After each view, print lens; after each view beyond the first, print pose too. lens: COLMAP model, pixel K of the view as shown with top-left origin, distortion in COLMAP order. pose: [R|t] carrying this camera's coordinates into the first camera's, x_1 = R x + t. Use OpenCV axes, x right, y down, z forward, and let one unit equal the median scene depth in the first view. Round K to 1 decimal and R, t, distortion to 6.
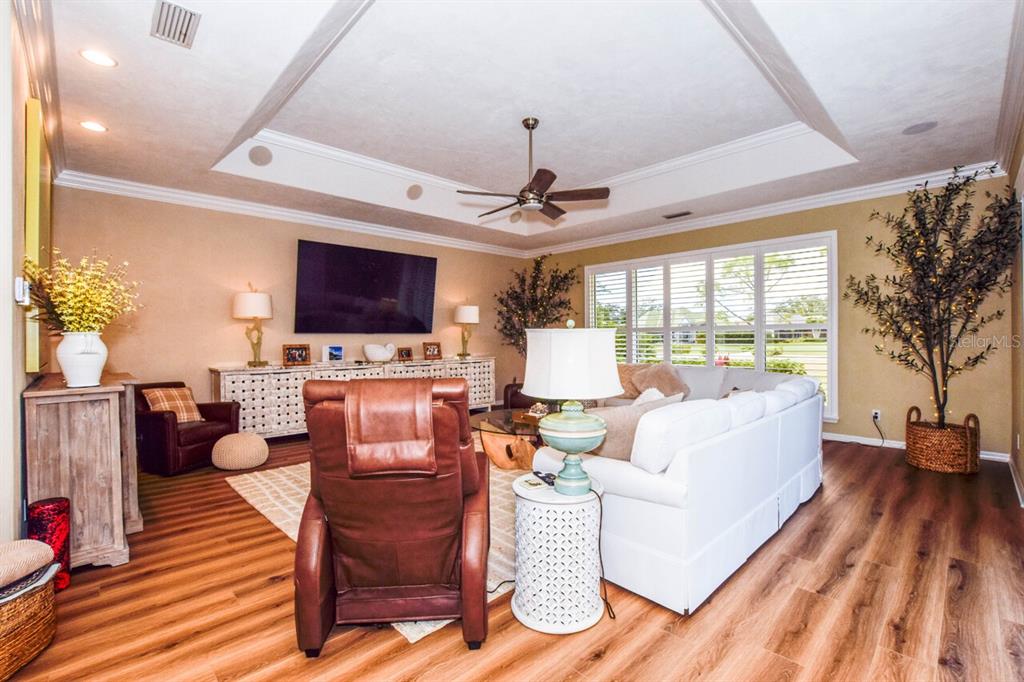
lens RADIAL K [[462.1, 0, 512.0], [0, 462.1, 341.0], [0, 0, 1]] dist [-0.030029, 0.000142]
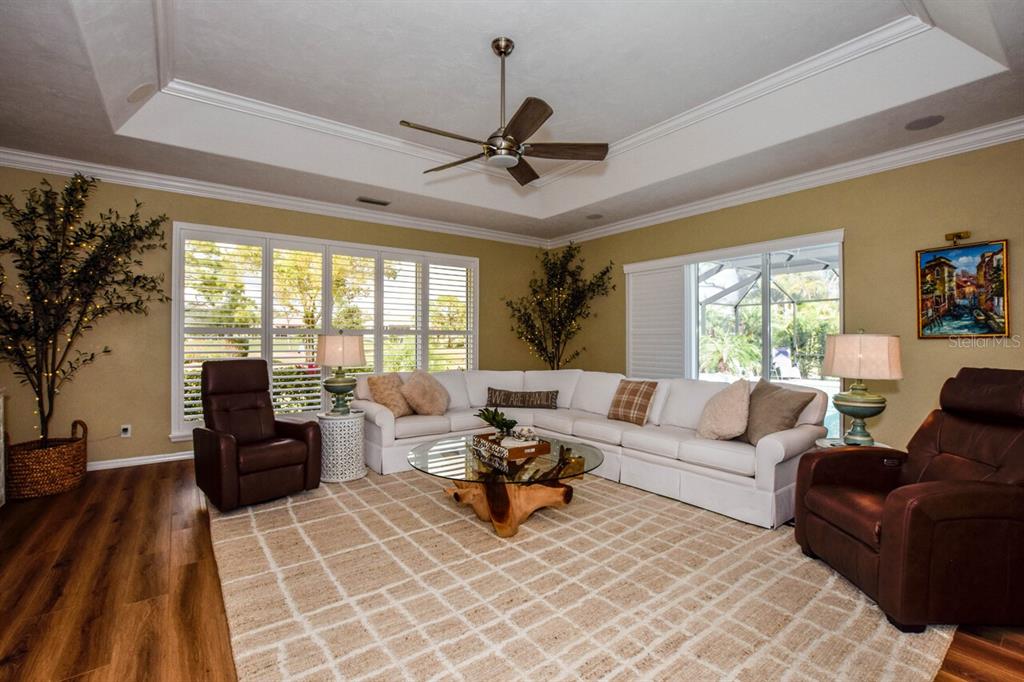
lens RADIAL K [[454.1, 0, 515.3], [0, 454.1, 337.2], [0, 0, 1]] dist [-0.029004, 0.006144]
pose [[0.121095, 0.012563, 0.992561, -0.525036], [0.004958, 0.999900, -0.013261, -0.001566], [-0.992629, 0.006527, 0.121020, 0.716169]]
